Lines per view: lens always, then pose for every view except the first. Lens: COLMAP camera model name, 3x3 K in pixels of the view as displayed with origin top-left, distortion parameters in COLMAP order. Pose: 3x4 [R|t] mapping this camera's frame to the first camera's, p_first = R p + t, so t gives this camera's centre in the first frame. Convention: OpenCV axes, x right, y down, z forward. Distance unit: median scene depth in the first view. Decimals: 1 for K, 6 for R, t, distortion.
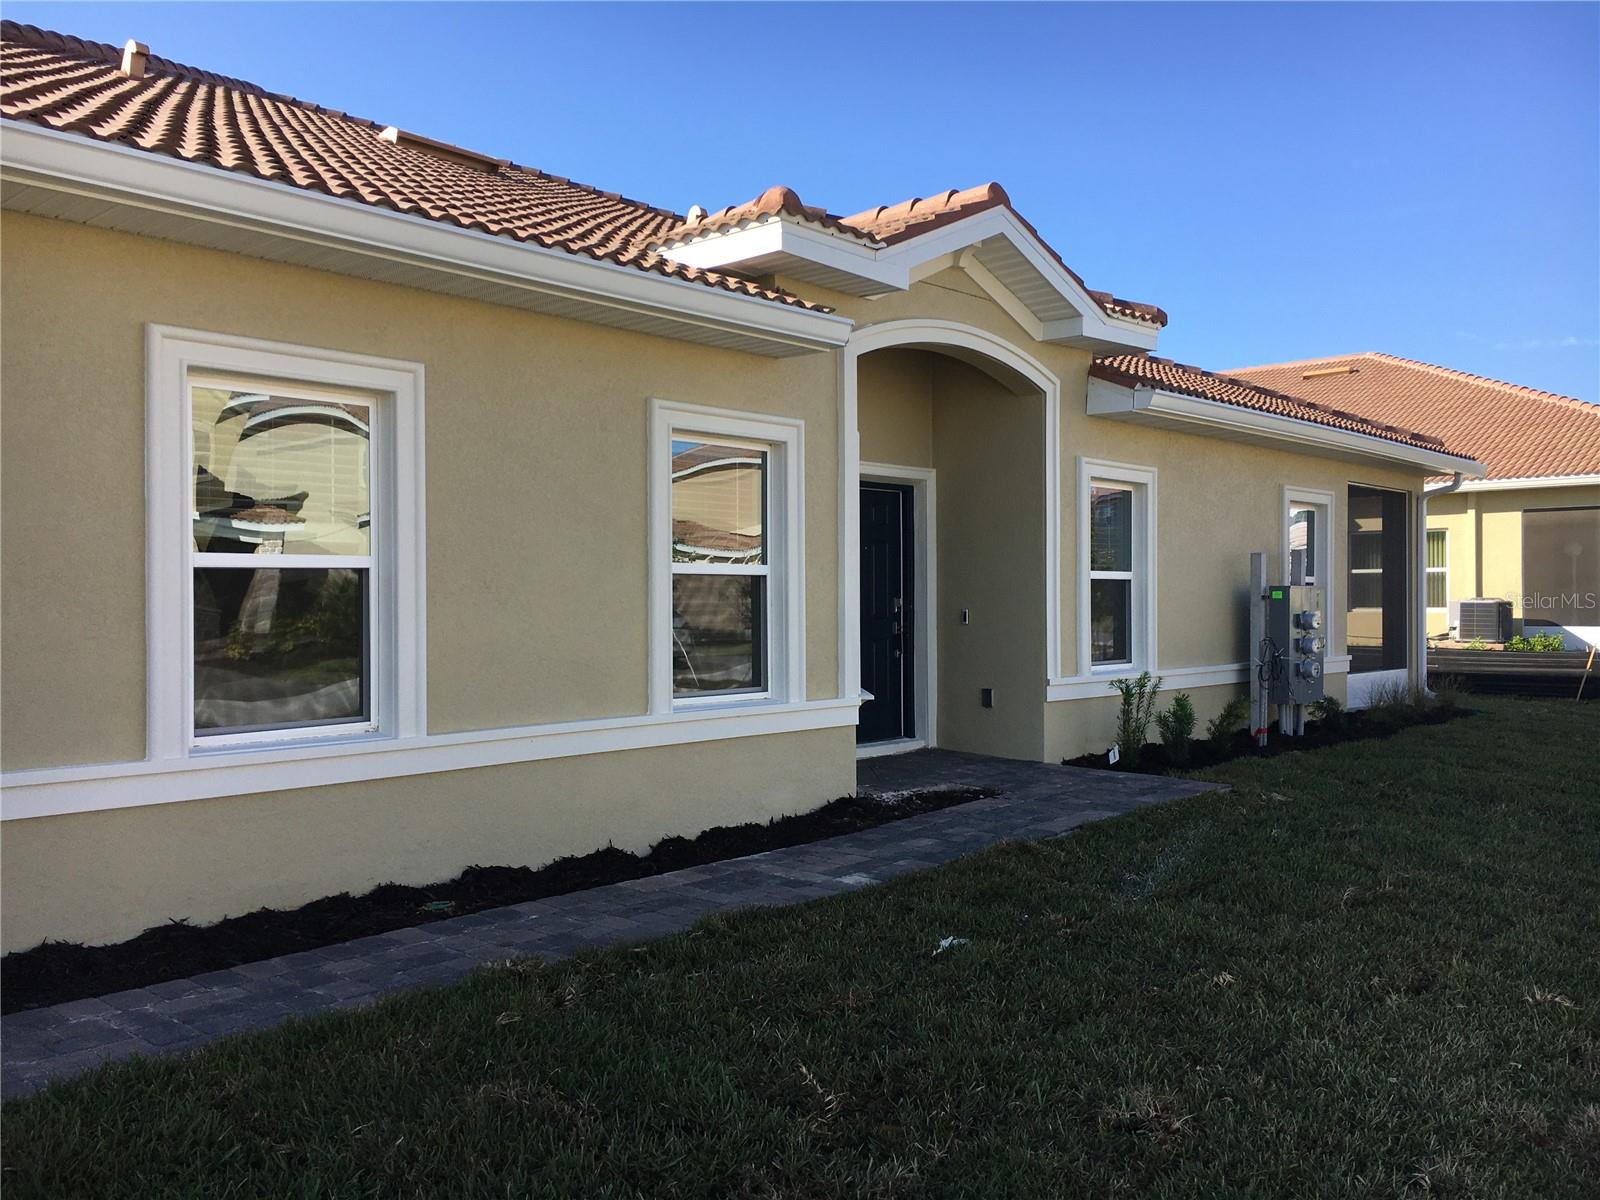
lens RADIAL K [[1462.5, 0, 902.6], [0, 1462.5, 600.8], [0, 0, 1]] dist [0.018780, 0.008568]
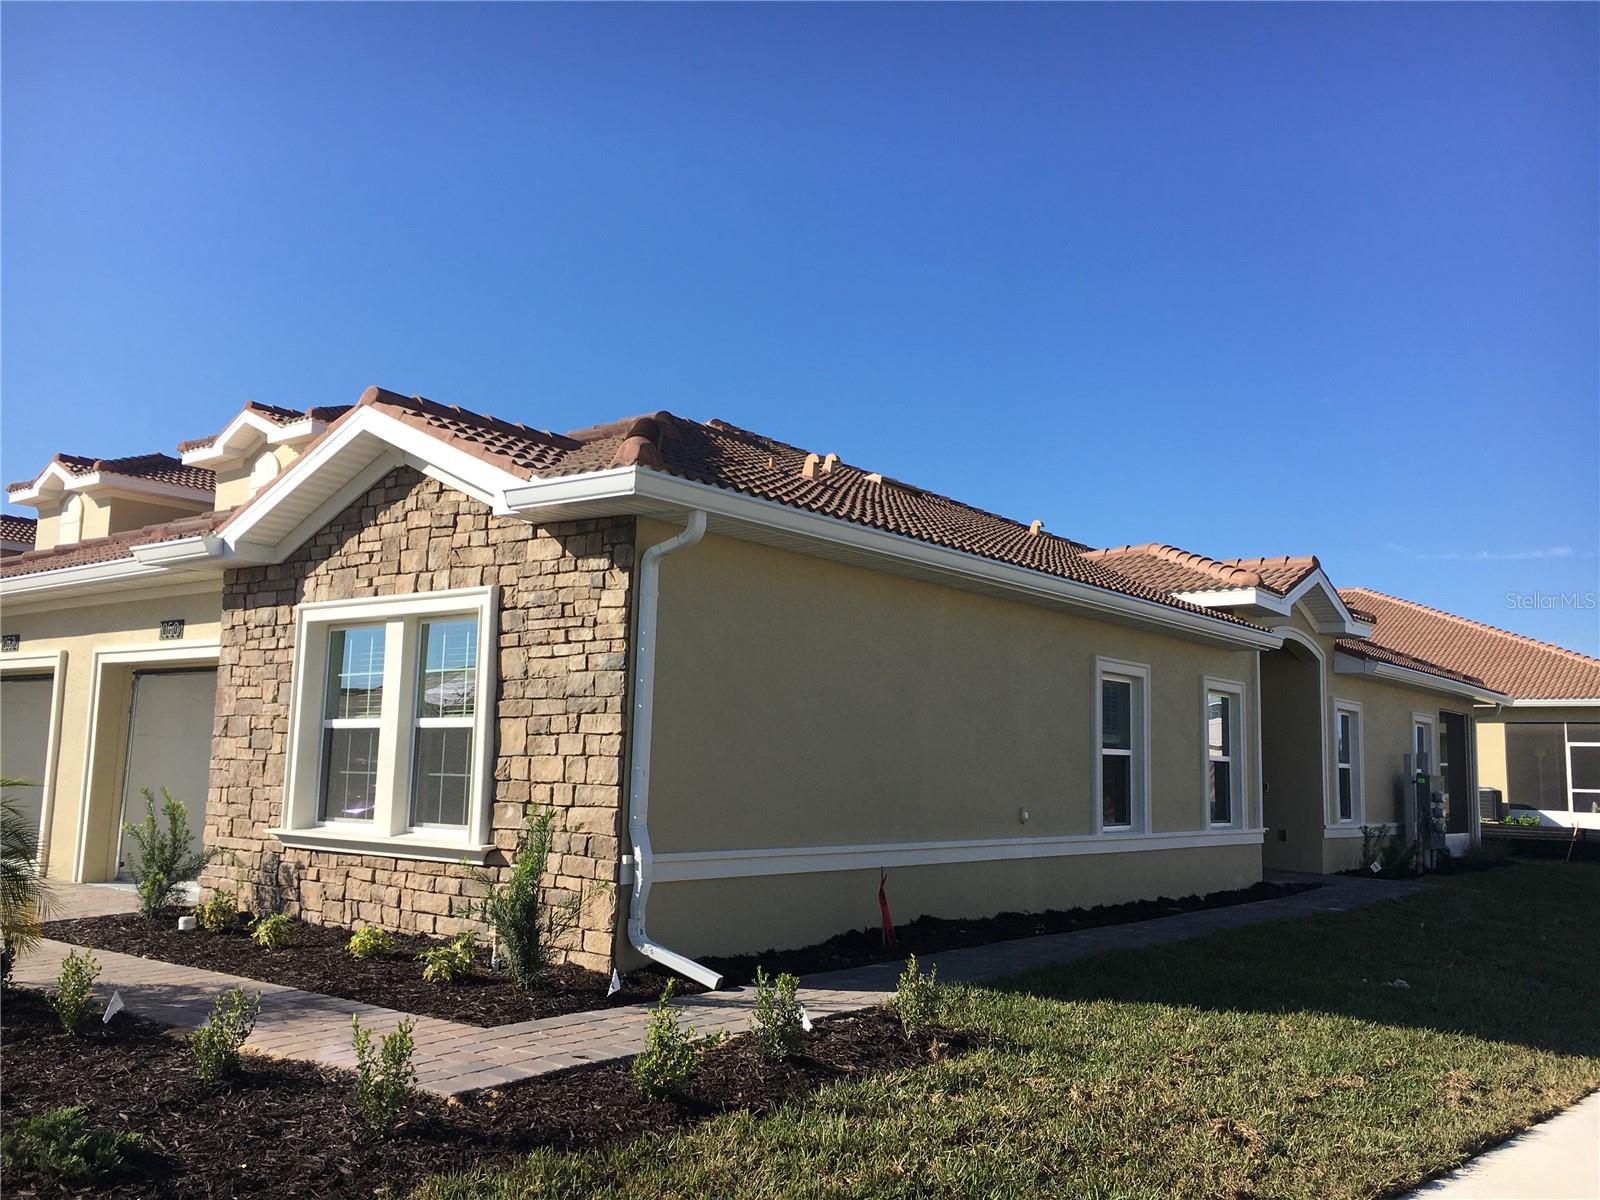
lens RADIAL K [[1347.9, 0, 787.6], [0, 1347.9, 598.2], [0, 0, 1]] dist [0.079771, -0.111308]
pose [[0.999038, 0.037887, -0.022071, -0.431198], [-0.040261, 0.992014, -0.119530, 0.004319], [0.017366, 0.120304, 0.992585, -0.557349]]
